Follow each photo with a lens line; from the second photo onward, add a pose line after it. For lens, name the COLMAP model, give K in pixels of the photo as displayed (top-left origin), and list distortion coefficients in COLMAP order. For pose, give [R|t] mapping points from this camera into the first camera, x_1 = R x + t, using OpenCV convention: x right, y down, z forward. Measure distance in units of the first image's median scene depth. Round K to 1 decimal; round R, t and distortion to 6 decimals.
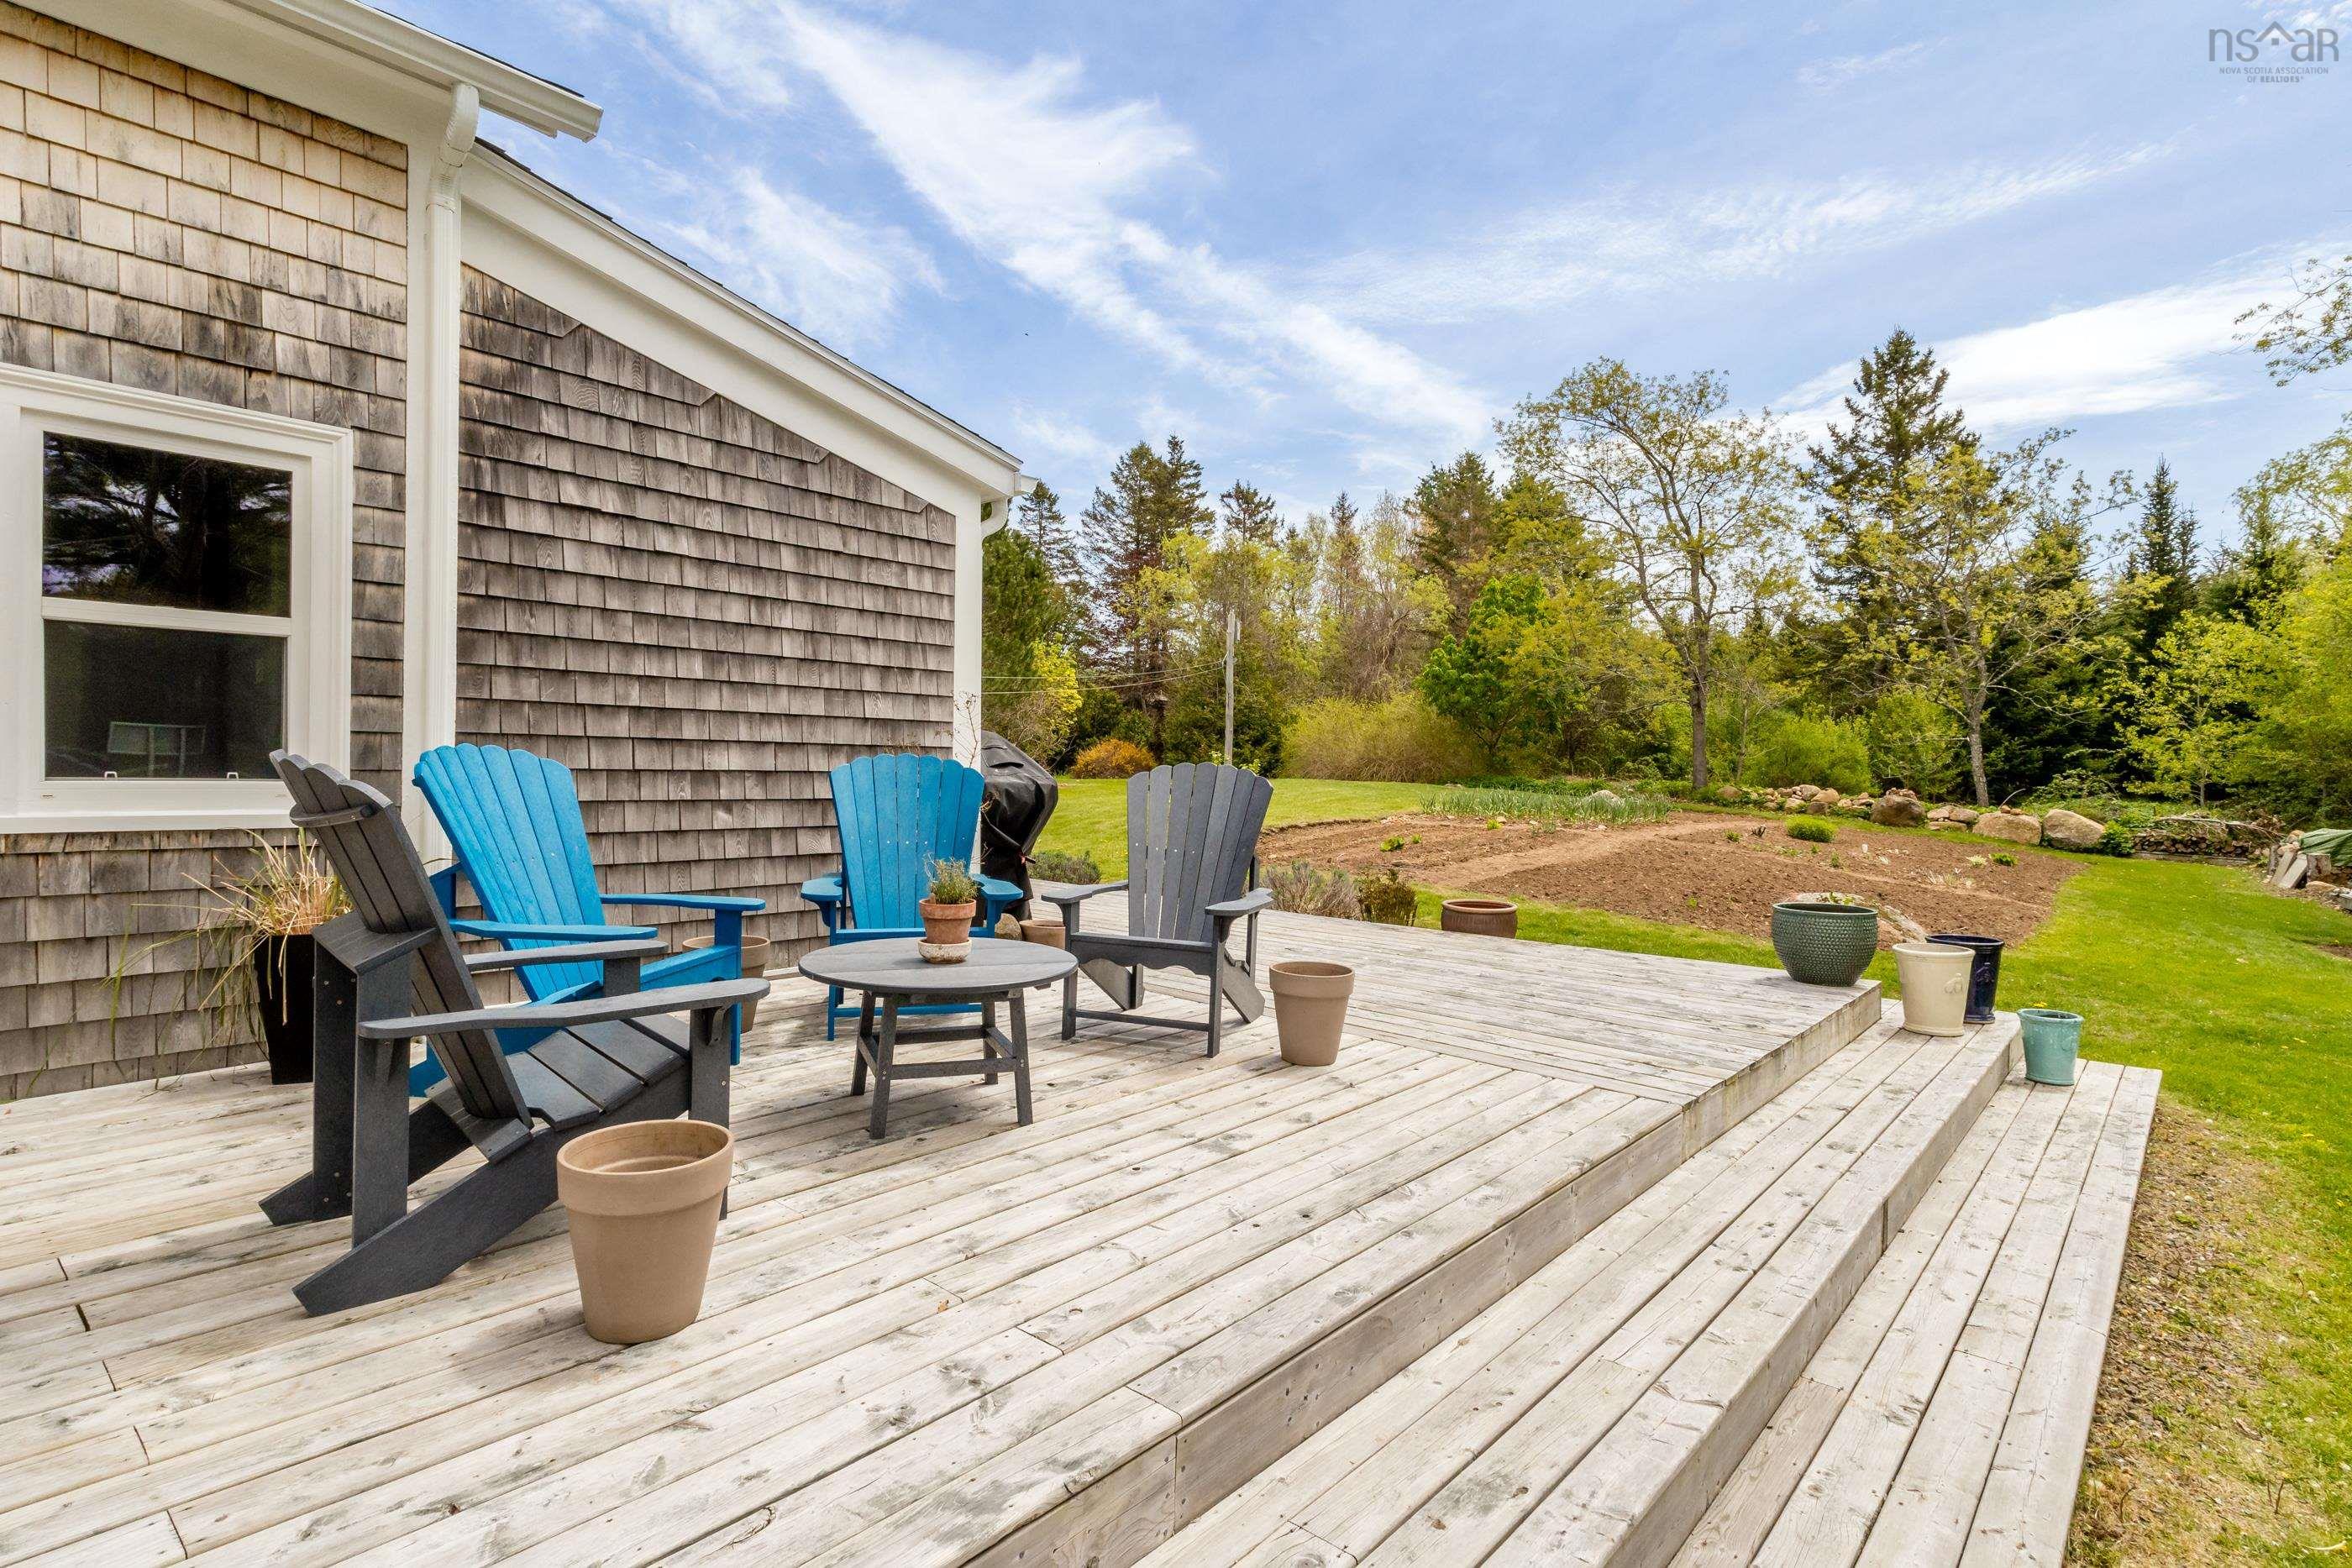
lens RADIAL K [[1185.2, 0, 1174.7], [0, 1185.2, 785.0], [0, 0, 1]] dist [0.008721, -0.001624]
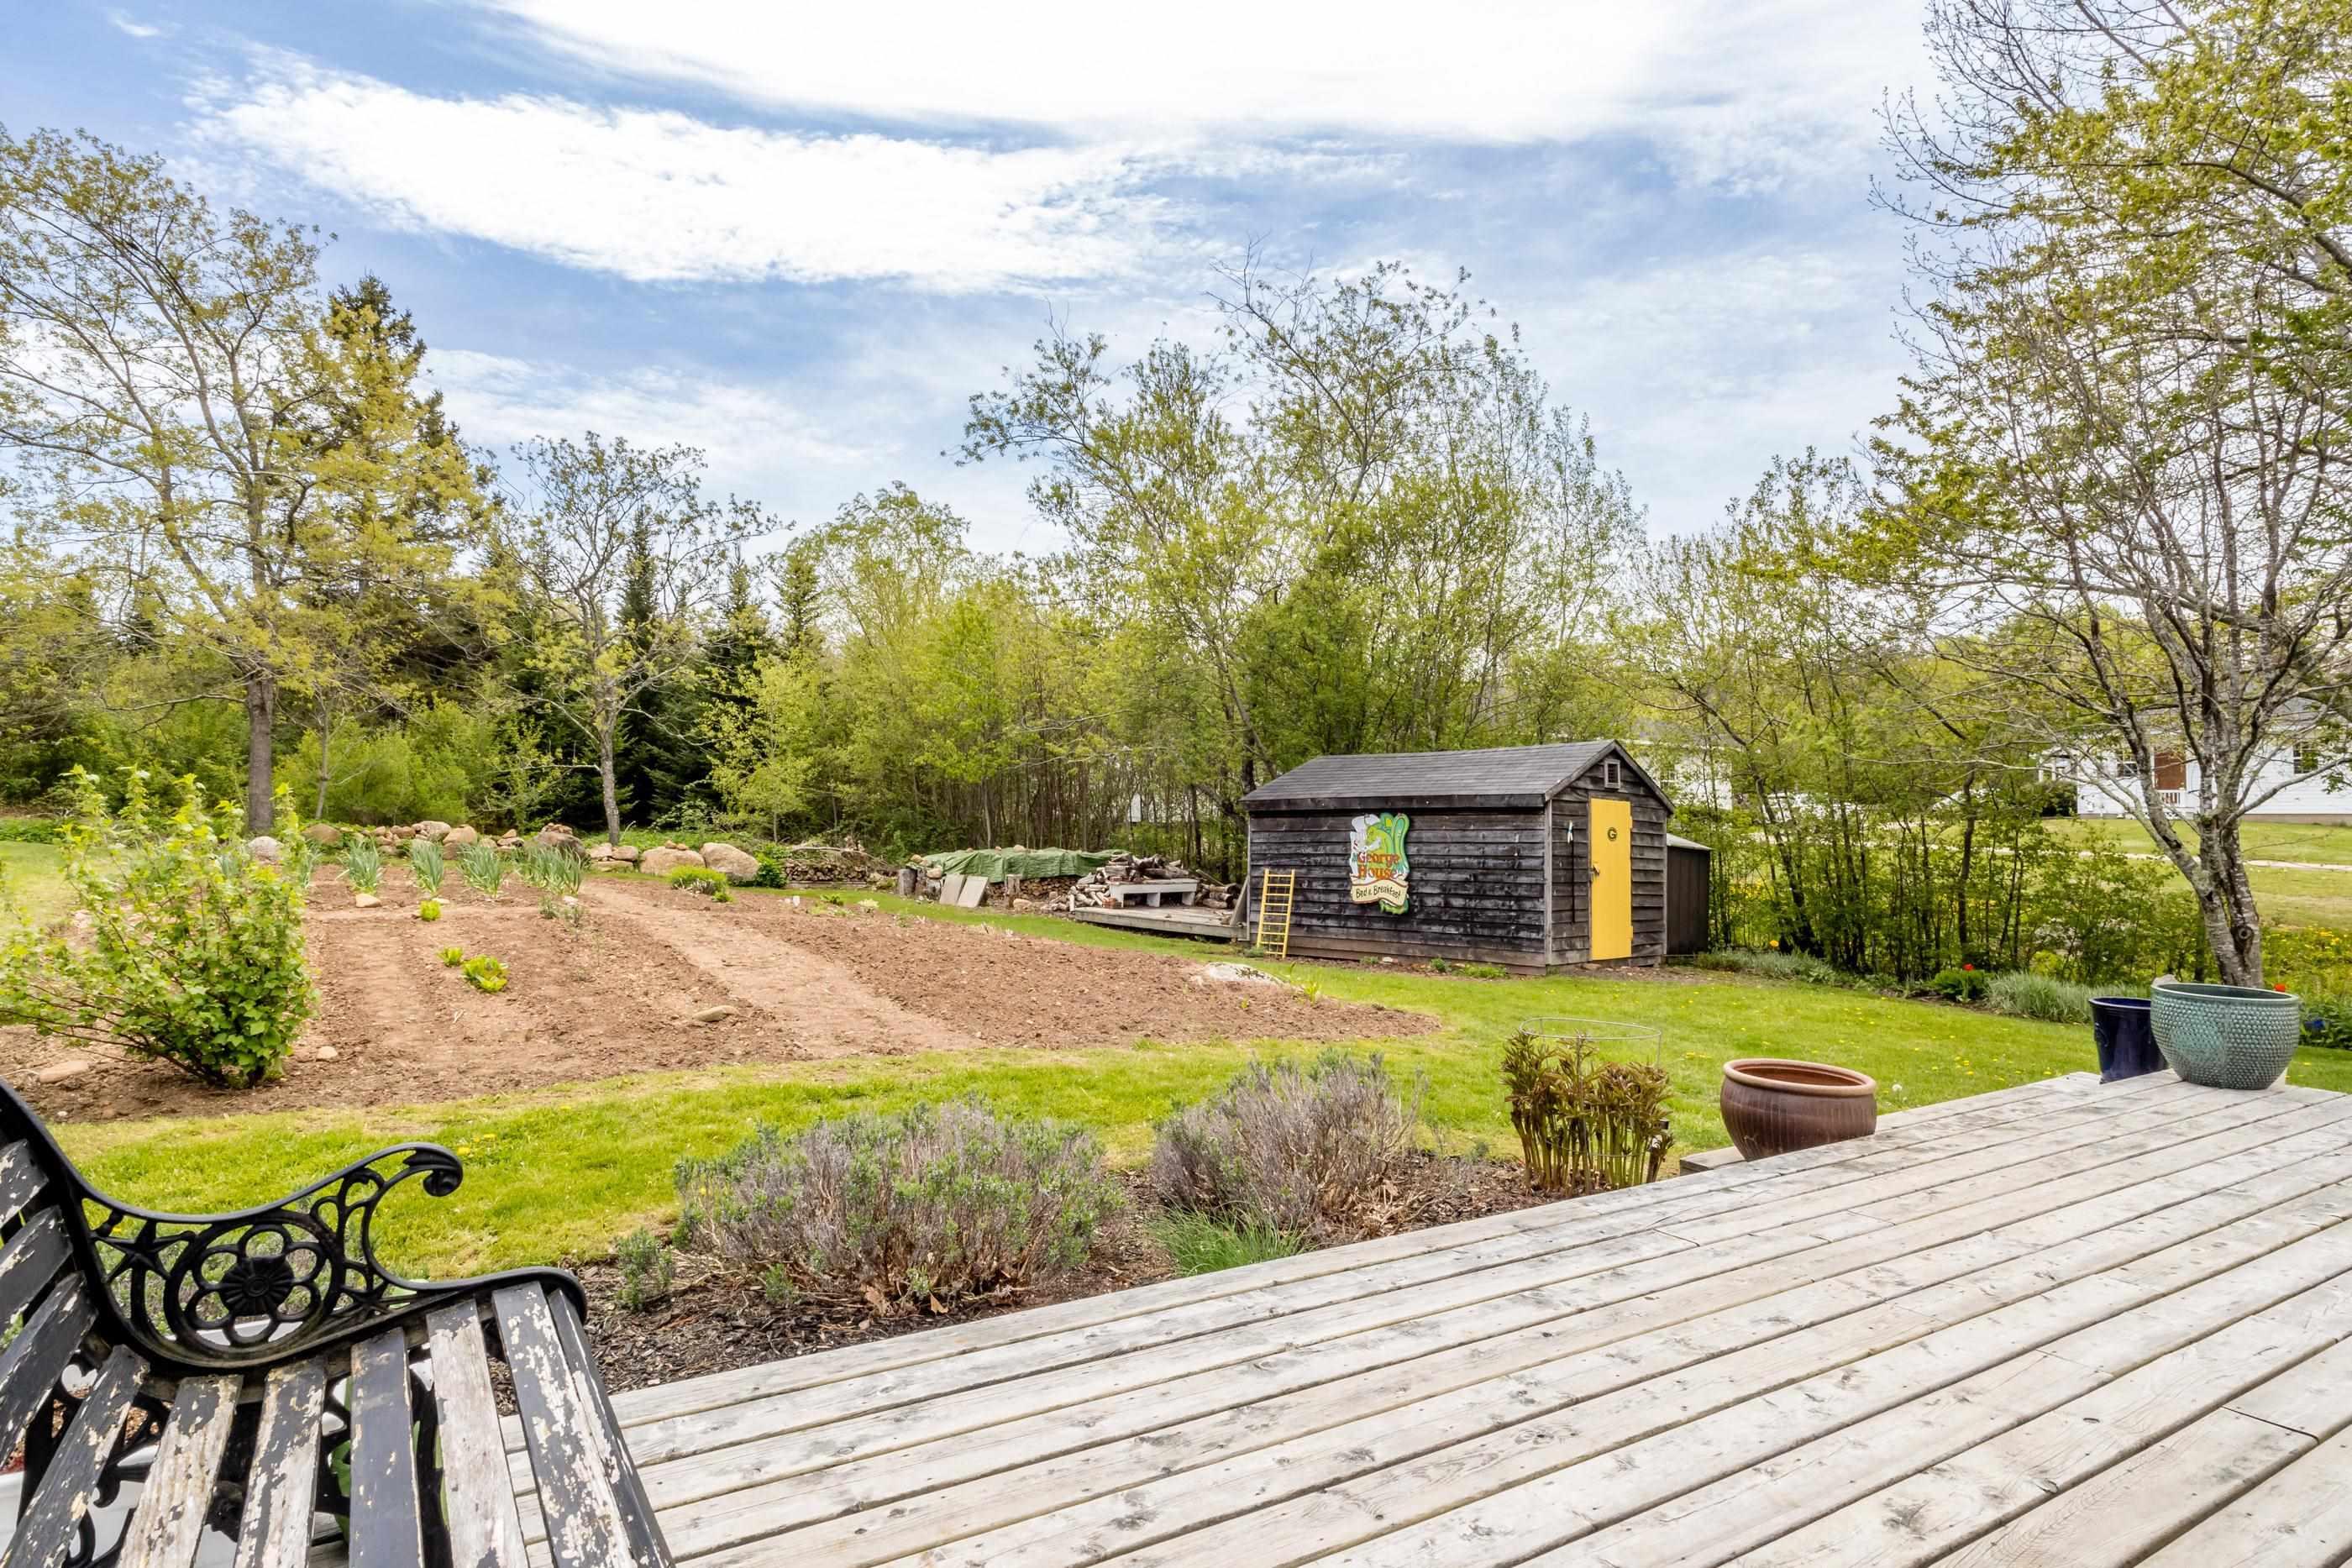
lens RADIAL K [[1266.9, 0, 1183.8], [0, 1266.9, 795.9], [0, 0, 1]] dist [-0.003846, 0.003203]
pose [[0.302708, -0.000387, 0.953083, -0.626864], [0.012769, 0.999912, -0.003649, -0.047722], [-0.952998, 0.013275, 0.302686, 1.763131]]
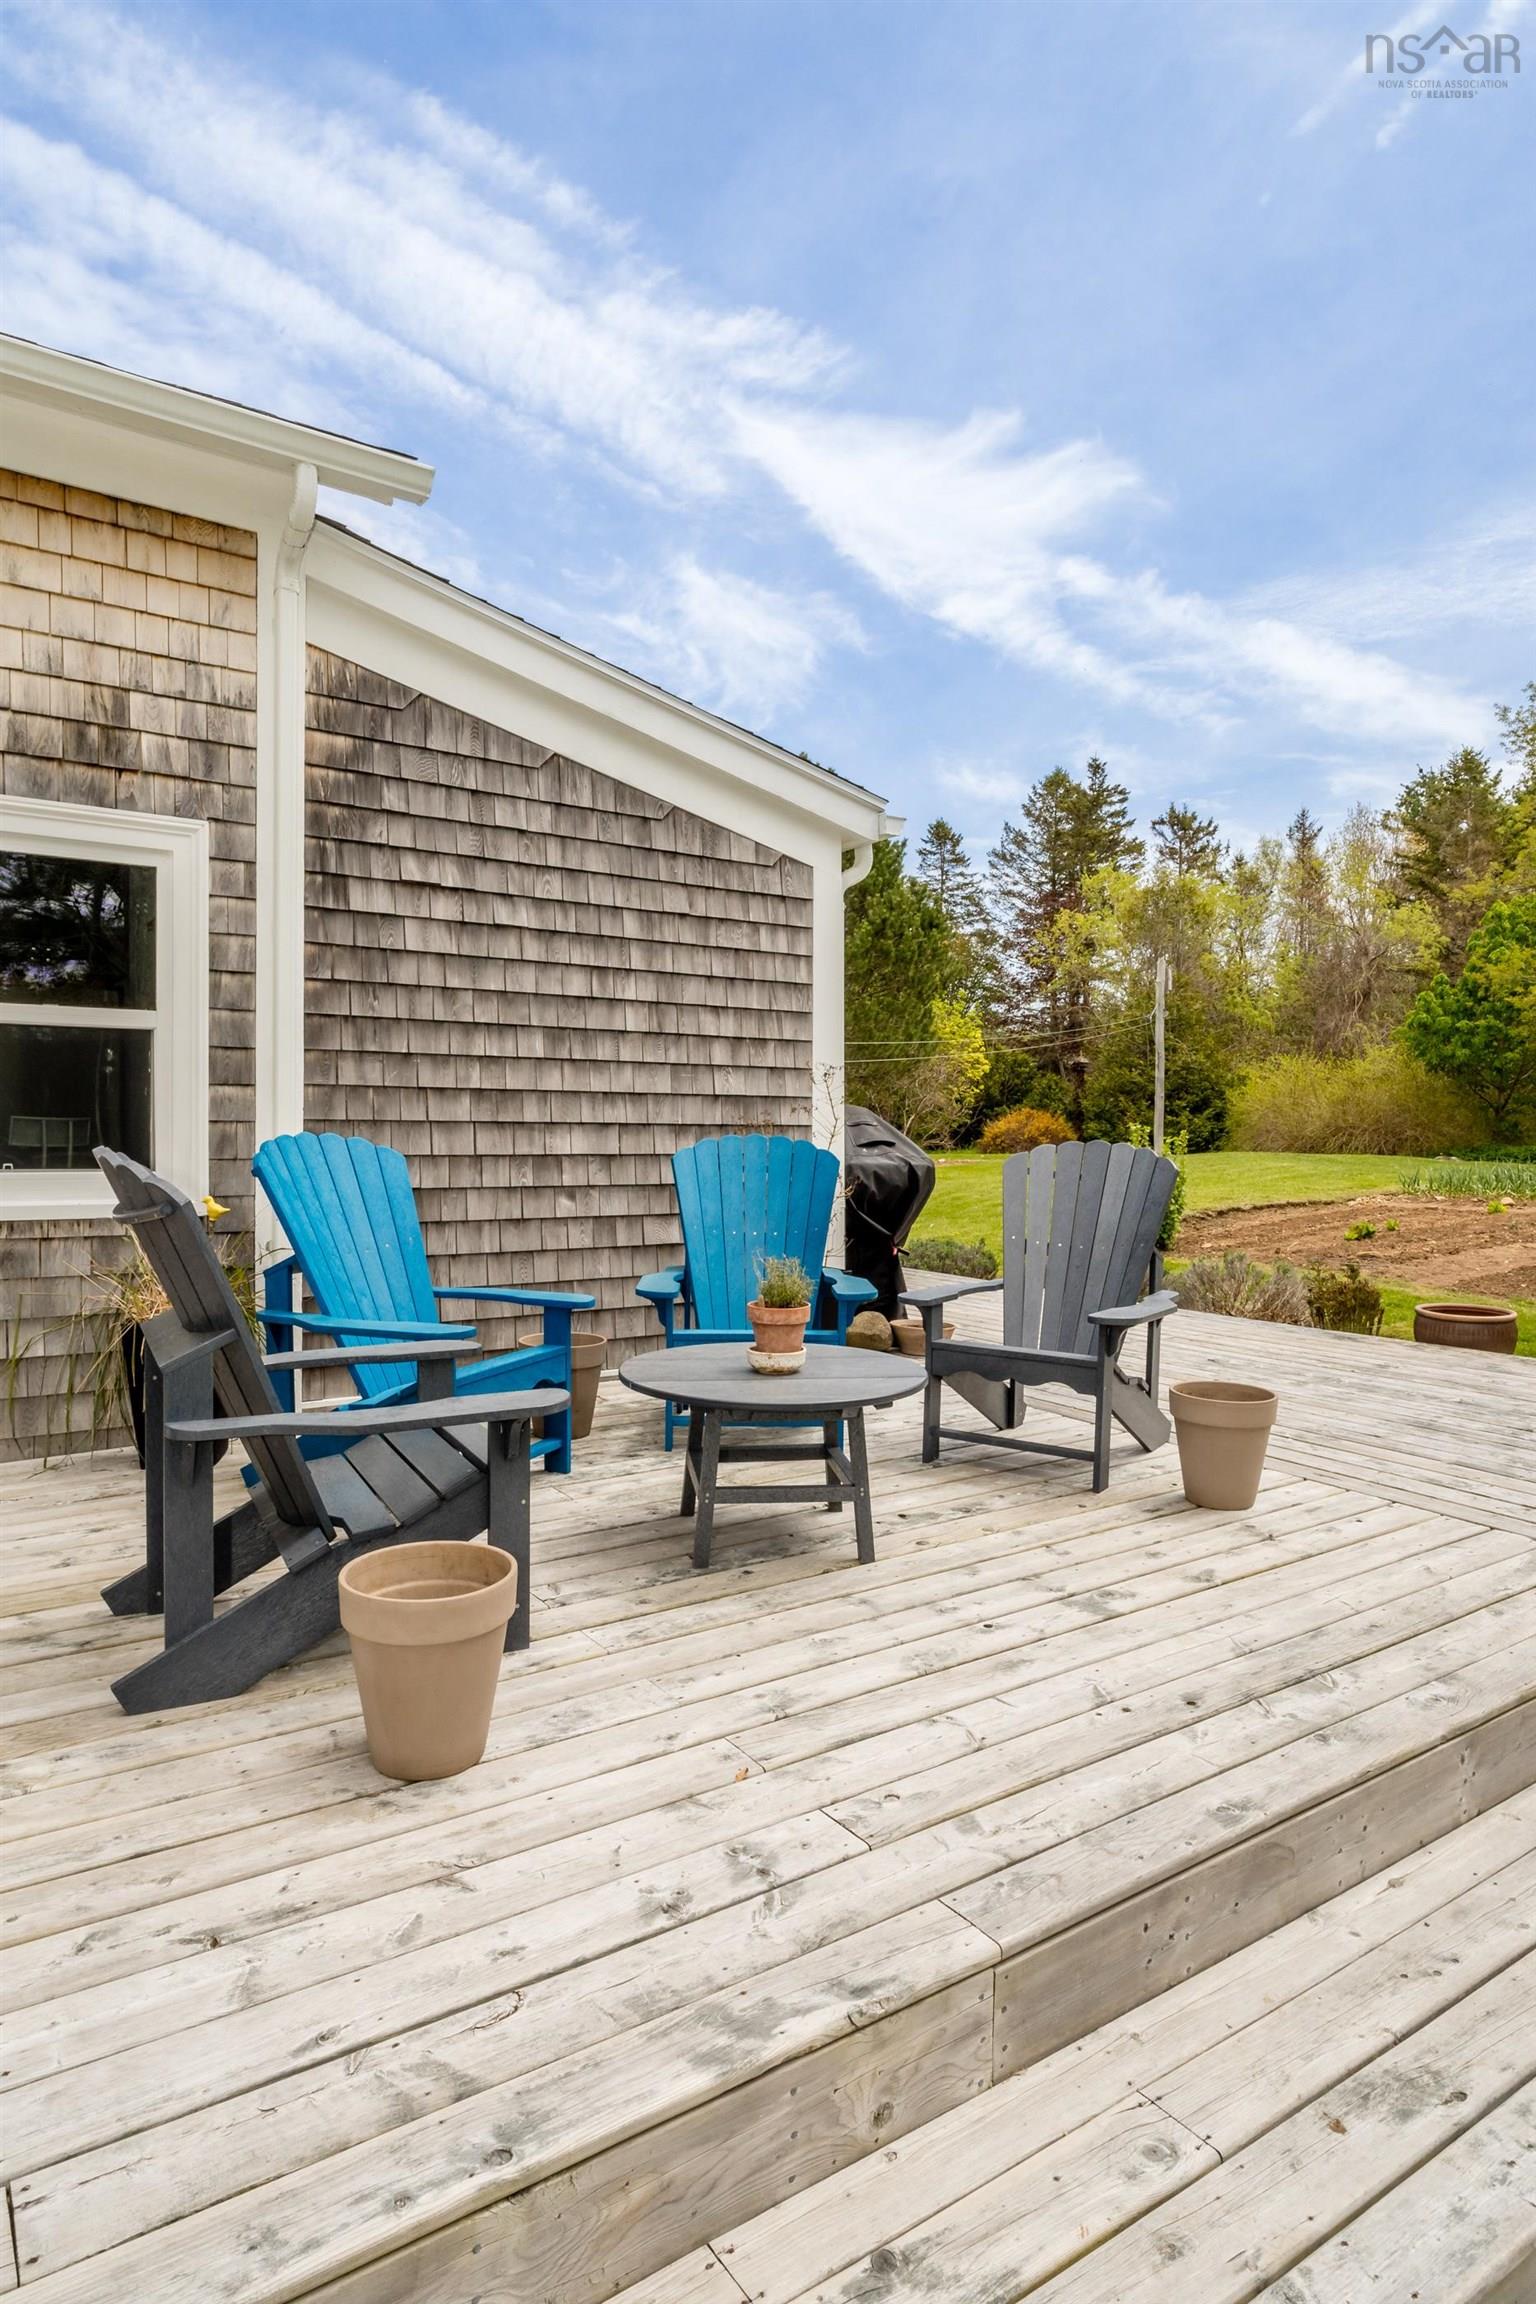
lens RADIAL K [[1321.5, 0, 762.9], [0, 1321.5, 1164.4], [0, 0, 1]] dist [-0.014402, 0.001091]
pose [[0.968451, -0.007064, -0.249103, 0.033046], [0.007836, 0.999967, 0.002108, -0.006274], [0.249080, -0.003994, 0.968475, 0.033662]]
